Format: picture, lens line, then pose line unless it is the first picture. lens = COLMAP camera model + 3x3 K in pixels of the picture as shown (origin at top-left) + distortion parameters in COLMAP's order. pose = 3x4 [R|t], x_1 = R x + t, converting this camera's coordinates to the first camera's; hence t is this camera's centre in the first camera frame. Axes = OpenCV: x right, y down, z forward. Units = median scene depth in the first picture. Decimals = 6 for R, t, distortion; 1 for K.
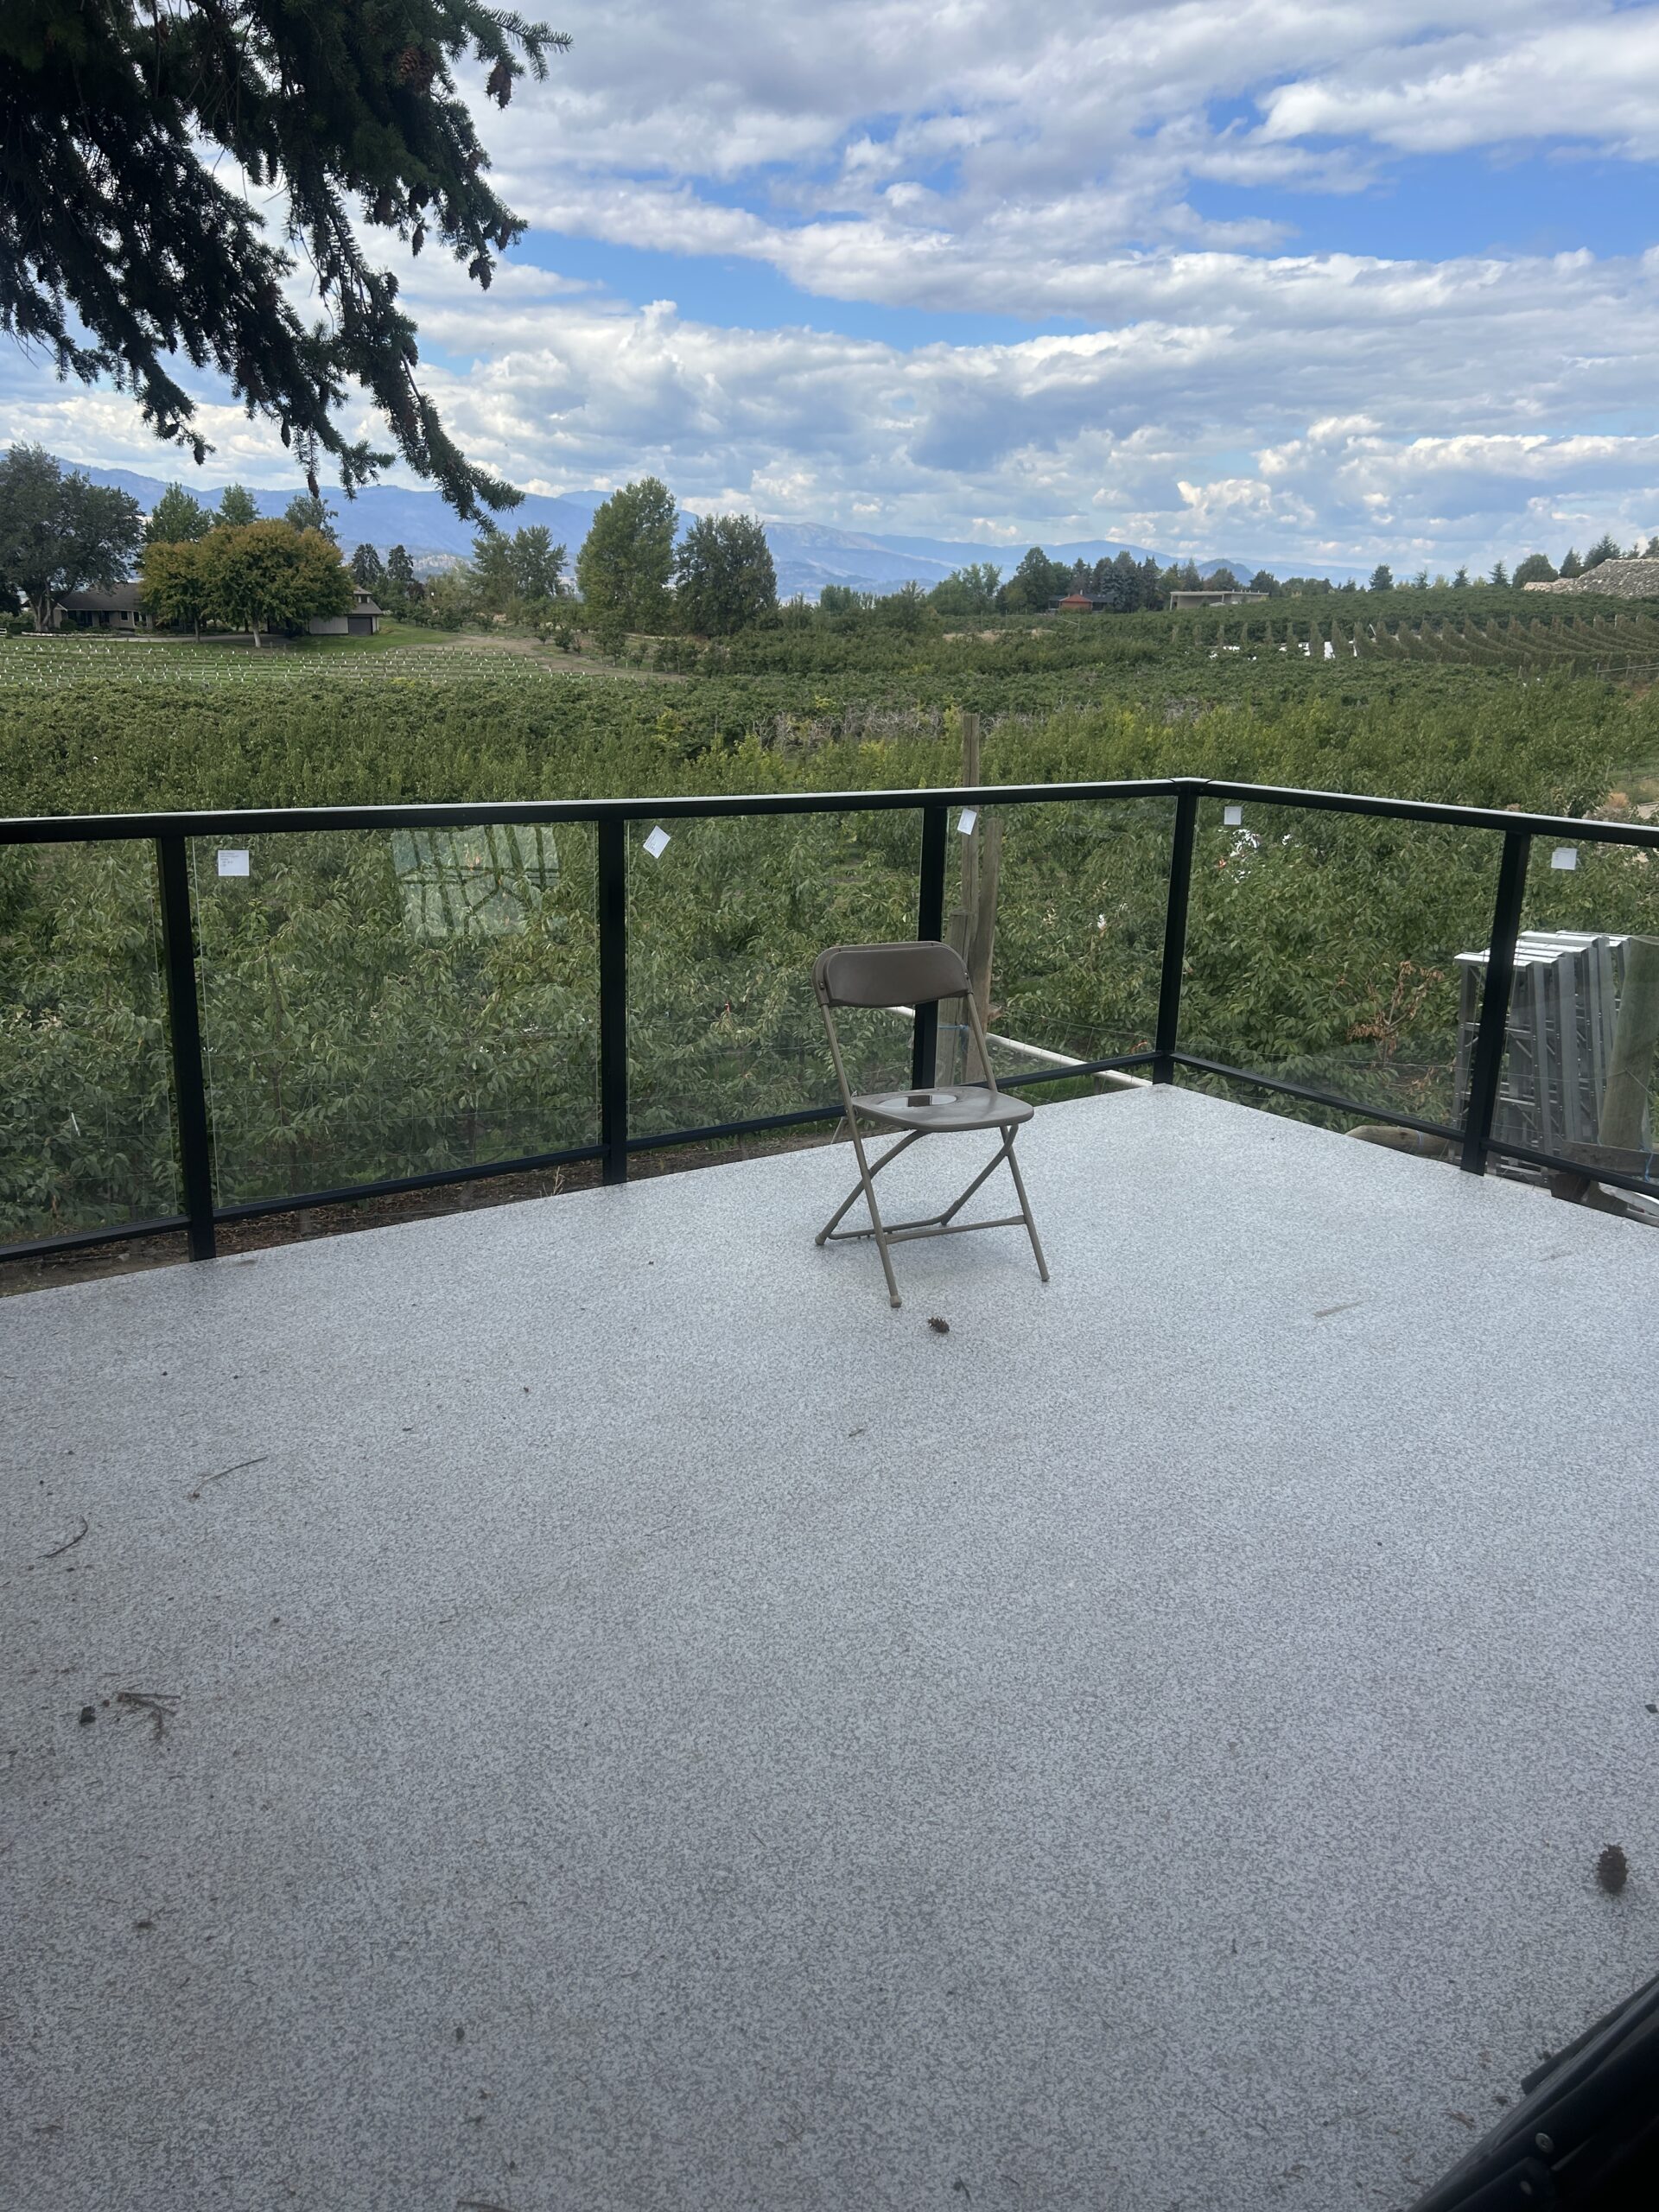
lens RADIAL K [[1656.5, 0, 823.3], [0, 1656.5, 1105.6], [0, 0, 1]] dist [0.061103, -0.075387]
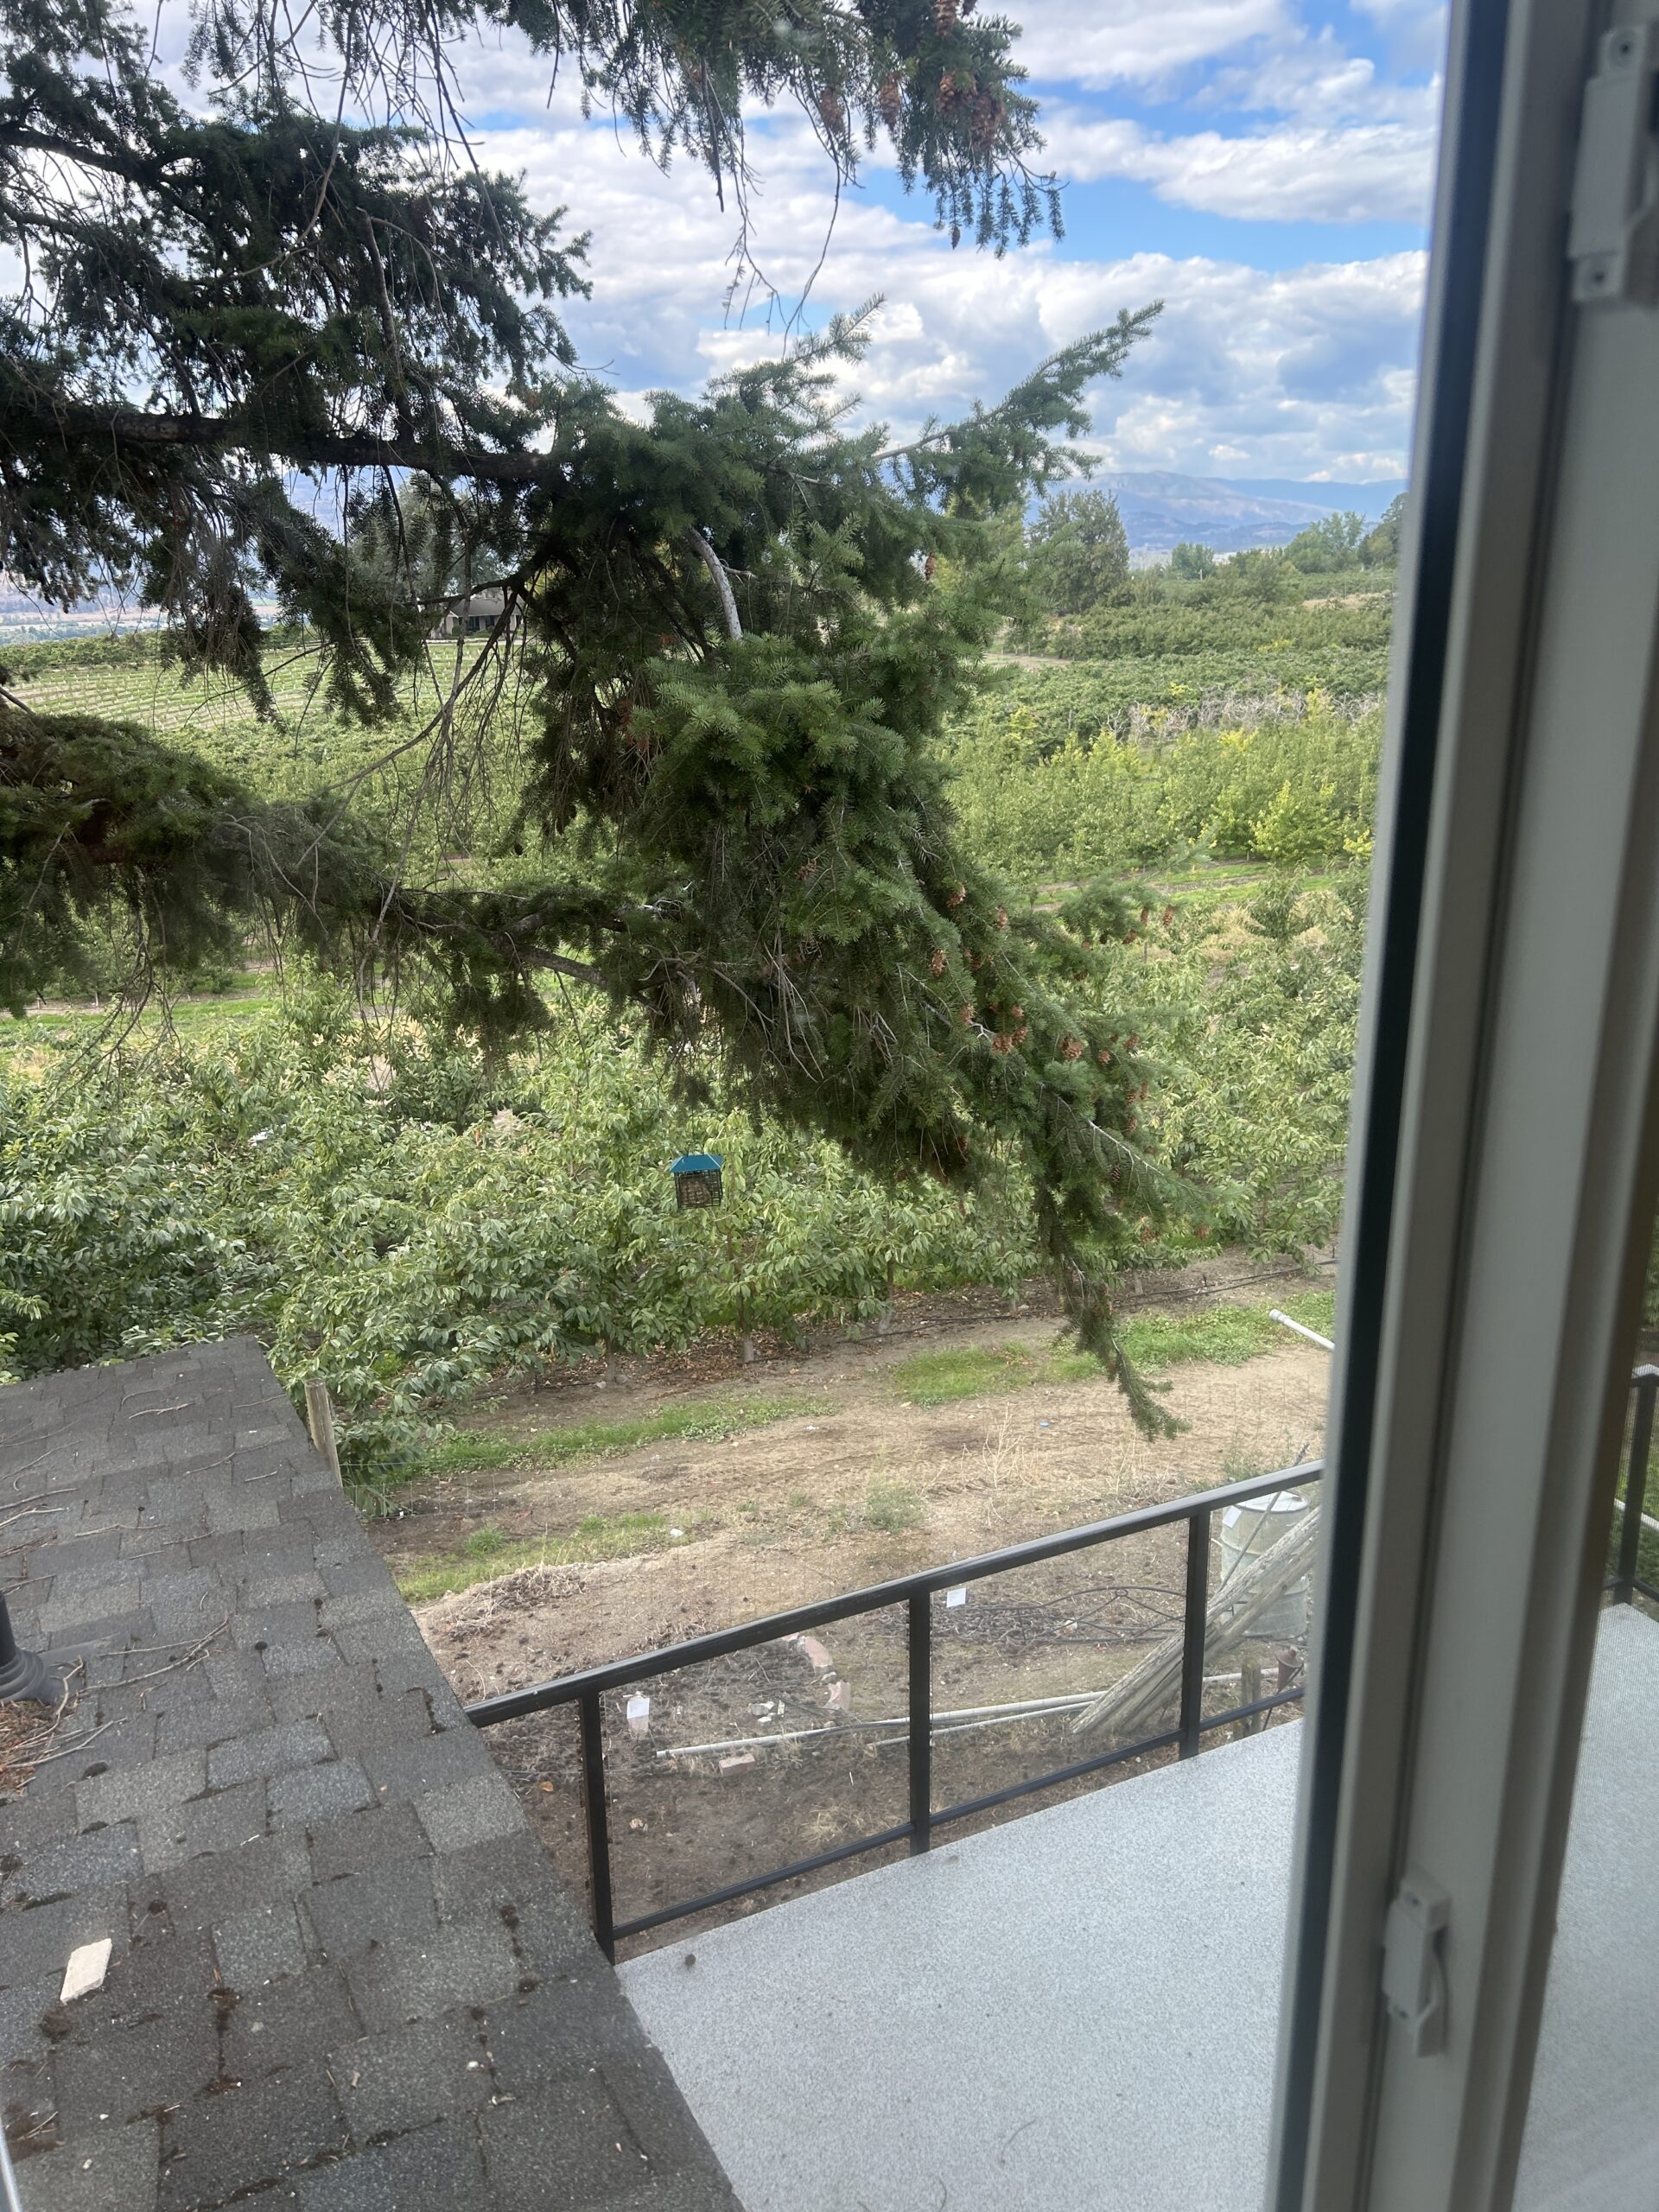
lens RADIAL K [[1656.5, 0, 841.6], [0, 1656.5, 1087.9], [0, 0, 1]] dist [0.061103, -0.075387]
pose [[0.981394, 0.009543, -0.191765, -0.039883], [-0.007405, 0.999902, 0.011865, -0.134002], [0.191860, -0.010225, 0.981369, -0.094816]]
